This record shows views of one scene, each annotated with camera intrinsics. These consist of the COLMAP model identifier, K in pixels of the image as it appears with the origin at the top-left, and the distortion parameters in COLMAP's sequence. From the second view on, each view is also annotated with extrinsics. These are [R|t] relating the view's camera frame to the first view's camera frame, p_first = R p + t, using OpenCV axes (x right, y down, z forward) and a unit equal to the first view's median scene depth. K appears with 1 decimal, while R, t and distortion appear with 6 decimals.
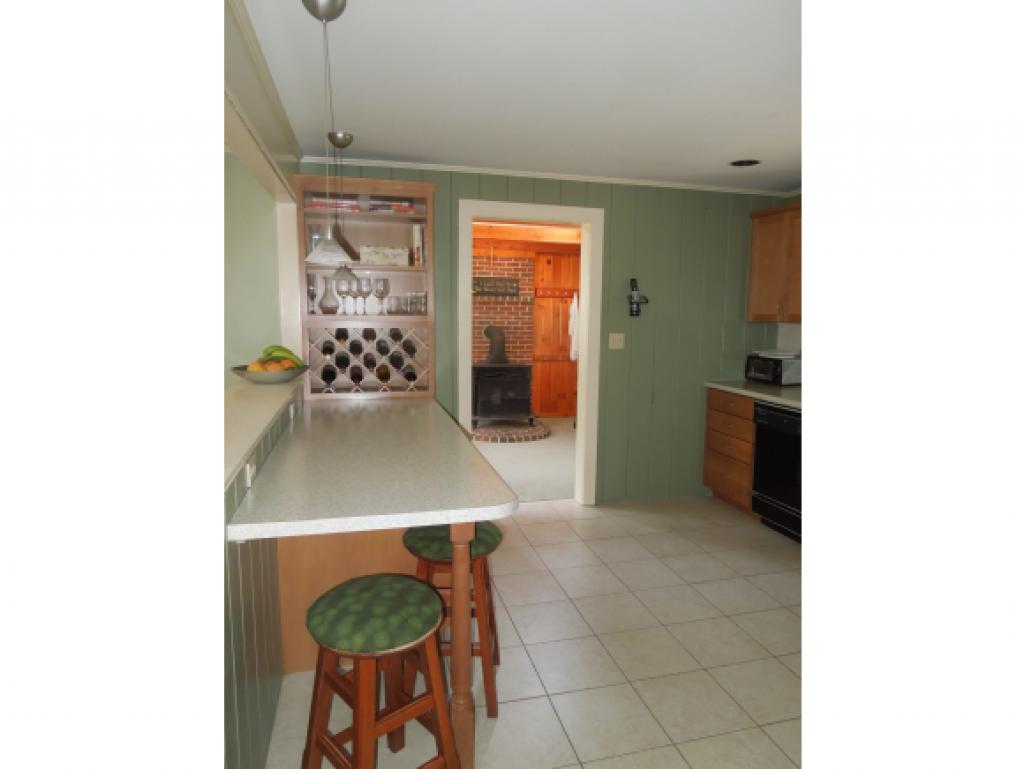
lens RADIAL K [[578.5, 0, 512.0], [0, 578.5, 384.5], [0, 0, 1]] dist [-0.001281, -0.000661]
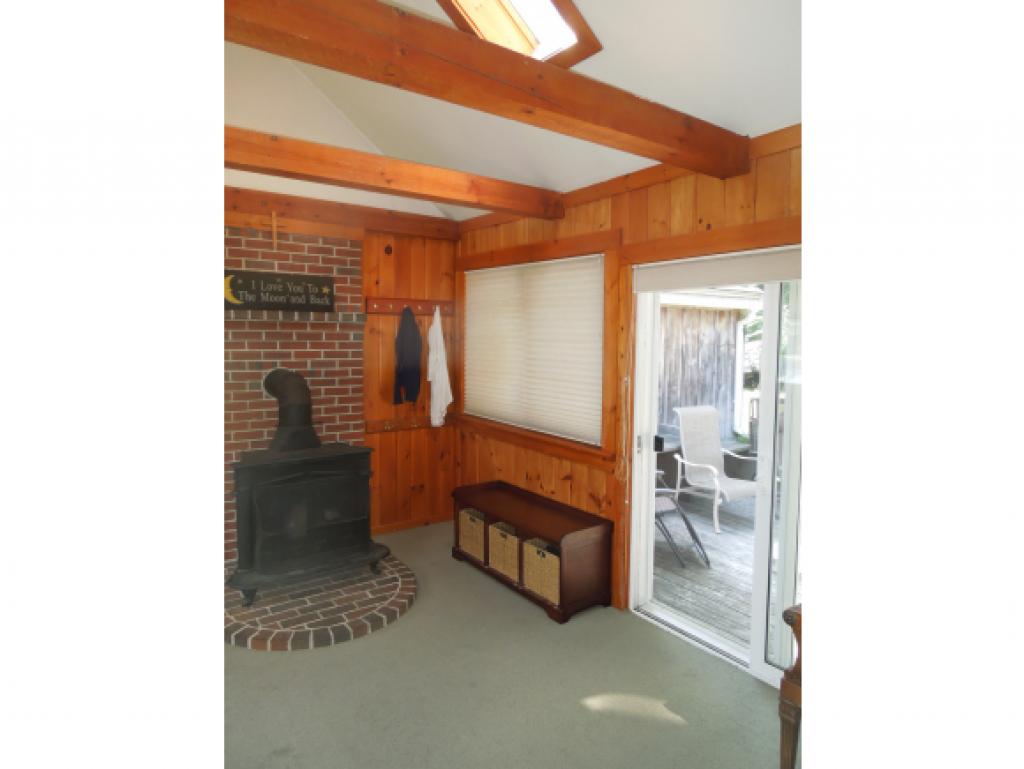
lens RADIAL K [[578.5, 0, 512.0], [0, 578.5, 384.5], [0, 0, 1]] dist [-0.001281, -0.000661]
pose [[0.935494, -0.037840, 0.351312, -0.023908], [0.050119, 0.998407, -0.025923, -0.067132], [-0.349771, 0.041859, 0.935900, 0.466870]]
